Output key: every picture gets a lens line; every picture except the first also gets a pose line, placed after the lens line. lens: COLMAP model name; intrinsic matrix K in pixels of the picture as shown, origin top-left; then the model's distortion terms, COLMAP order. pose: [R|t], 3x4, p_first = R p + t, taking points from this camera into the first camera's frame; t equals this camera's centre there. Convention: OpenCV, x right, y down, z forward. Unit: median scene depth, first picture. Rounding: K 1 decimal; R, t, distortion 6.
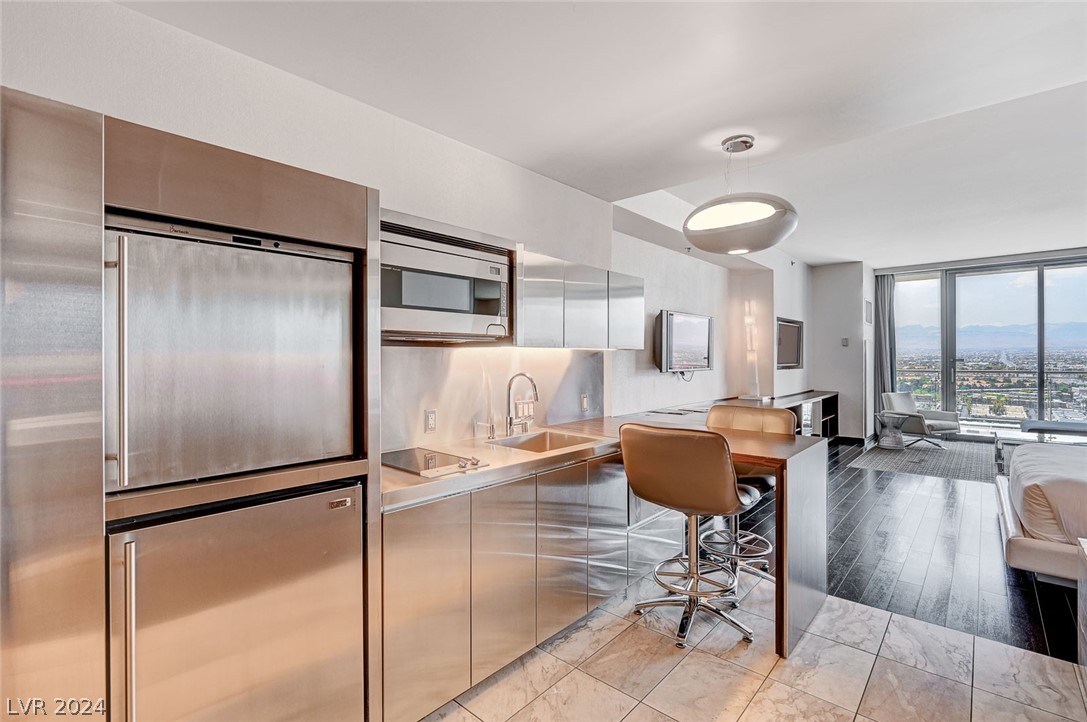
lens RADIAL K [[476.8, 0, 543.5], [0, 476.8, 361.0], [0, 0, 1]] dist [-0.000167, -0.000040]
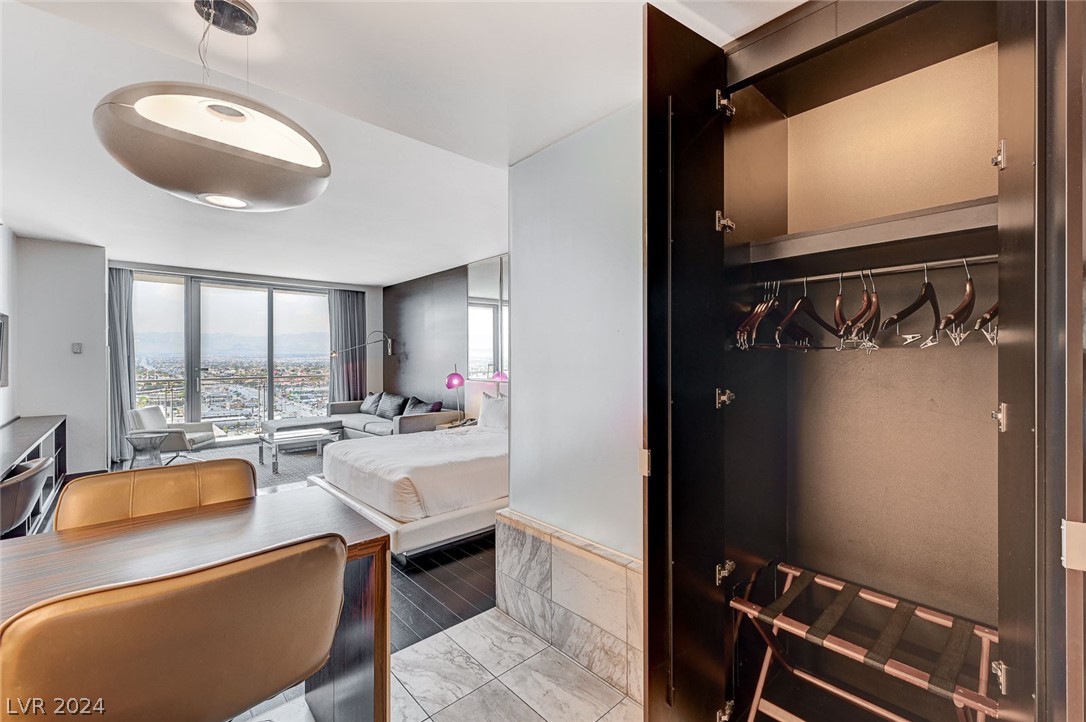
lens RADIAL K [[462.6, 0, 543.0], [0, 462.6, 361.0], [0, 0, 1]] dist [-0.002918, -0.000218]
pose [[0.076816, -0.001427, 0.997044, -0.040686], [0.009815, 0.999952, 0.000675, -0.012486], [-0.996997, 0.009734, 0.076826, 0.213579]]
